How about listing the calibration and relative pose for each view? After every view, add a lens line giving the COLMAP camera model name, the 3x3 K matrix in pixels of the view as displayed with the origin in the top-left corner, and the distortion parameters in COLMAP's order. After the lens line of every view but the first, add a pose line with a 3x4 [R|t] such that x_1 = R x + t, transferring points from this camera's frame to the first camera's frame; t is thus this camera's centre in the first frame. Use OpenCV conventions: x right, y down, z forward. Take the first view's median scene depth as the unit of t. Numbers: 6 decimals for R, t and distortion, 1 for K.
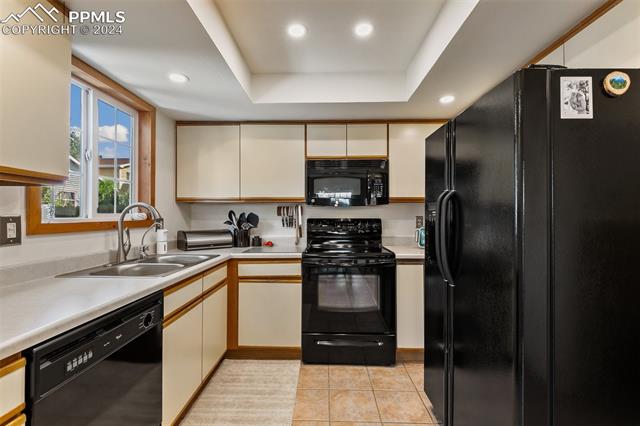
lens RADIAL K [[285.1, 0, 319.5], [0, 285.1, 216.1], [0, 0, 1]] dist [-0.001193, -0.000438]
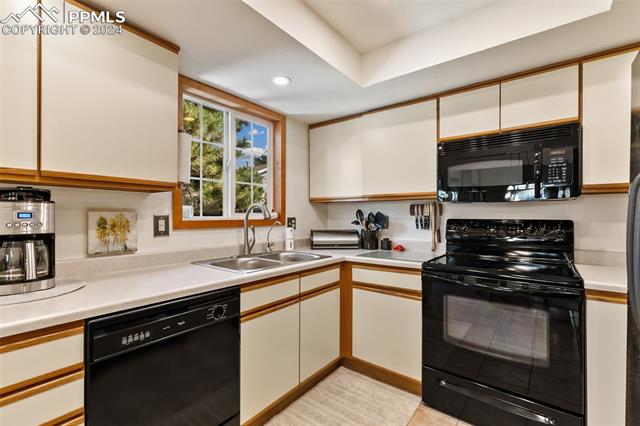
lens RADIAL K [[285.1, 0, 319.5], [0, 285.1, 216.1], [0, 0, 1]] dist [-0.001193, -0.000438]
pose [[0.798655, 0.003433, -0.601779, 0.187354], [-0.002957, 0.999994, 0.001780, 0.000582], [0.601781, 0.000358, 0.798661, 0.205858]]
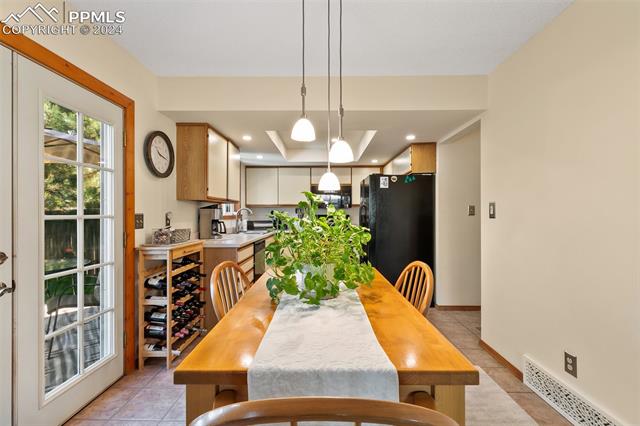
lens RADIAL K [[285.1, 0, 319.5], [0, 285.1, 216.1], [0, 0, 1]] dist [-0.001193, -0.000438]
pose [[0.999973, 0.000240, 0.007349, -0.001891], [-0.000283, 0.999983, 0.005839, 0.008073], [-0.007347, -0.005841, 0.999956, -1.158713]]
